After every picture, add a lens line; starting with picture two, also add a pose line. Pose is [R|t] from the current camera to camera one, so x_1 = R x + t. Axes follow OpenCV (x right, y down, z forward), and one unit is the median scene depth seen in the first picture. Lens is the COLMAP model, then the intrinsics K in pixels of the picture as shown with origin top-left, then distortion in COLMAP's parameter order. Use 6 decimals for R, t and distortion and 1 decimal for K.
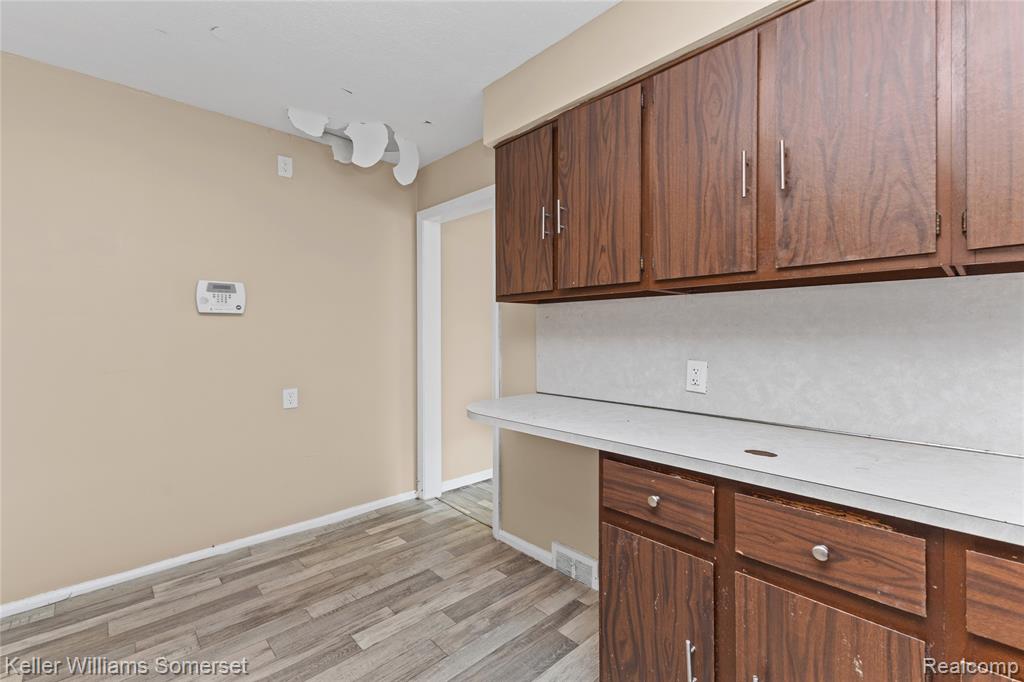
lens RADIAL K [[442.7, 0, 516.9], [0, 442.7, 337.2], [0, 0, 1]] dist [0.002784, -0.000428]
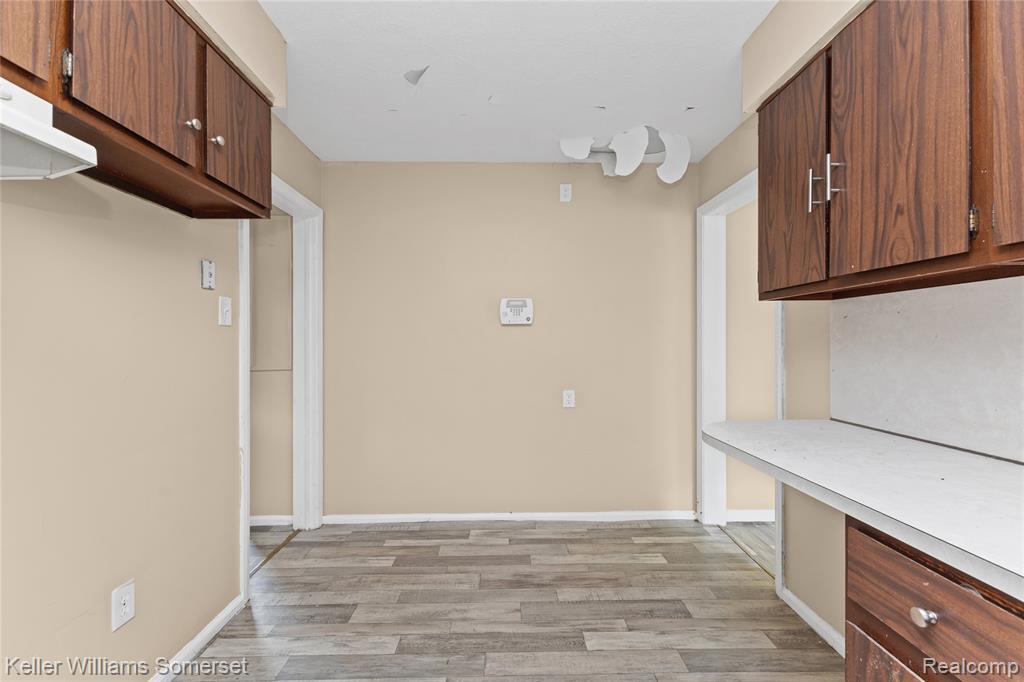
lens RADIAL K [[442.1, 0, 512.0], [0, 442.1, 341.0], [0, 0, 1]] dist [0.005832, -0.000238]
pose [[0.735916, -0.002017, -0.677070, 0.188990], [-0.003393, 0.999972, -0.006667, 0.001286], [0.677065, 0.007204, 0.735888, 0.109830]]
